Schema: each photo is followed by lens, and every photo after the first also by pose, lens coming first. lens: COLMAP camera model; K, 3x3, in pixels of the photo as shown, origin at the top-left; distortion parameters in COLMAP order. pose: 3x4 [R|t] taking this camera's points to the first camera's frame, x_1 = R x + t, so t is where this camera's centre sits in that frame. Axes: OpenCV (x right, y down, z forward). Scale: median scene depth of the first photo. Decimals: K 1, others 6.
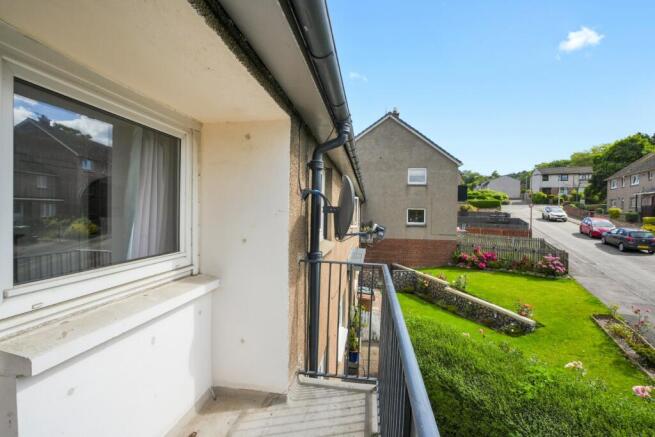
lens RADIAL K [[301.3, 0, 328.7], [0, 301.3, 220.5], [0, 0, 1]] dist [-0.031426, 0.002771]
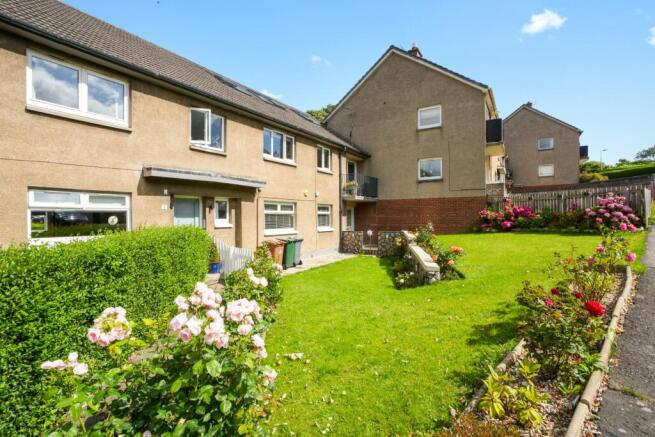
lens RADIAL K [[301.3, 0, 328.0], [0, 301.3, 217.7], [0, 0, 1]] dist [-0.031426, 0.002771]
pose [[0.899421, -0.016851, -0.436757, 0.392902], [0.003215, 0.999485, -0.031942, 0.137130], [0.437071, 0.027326, 0.899012, 0.192449]]
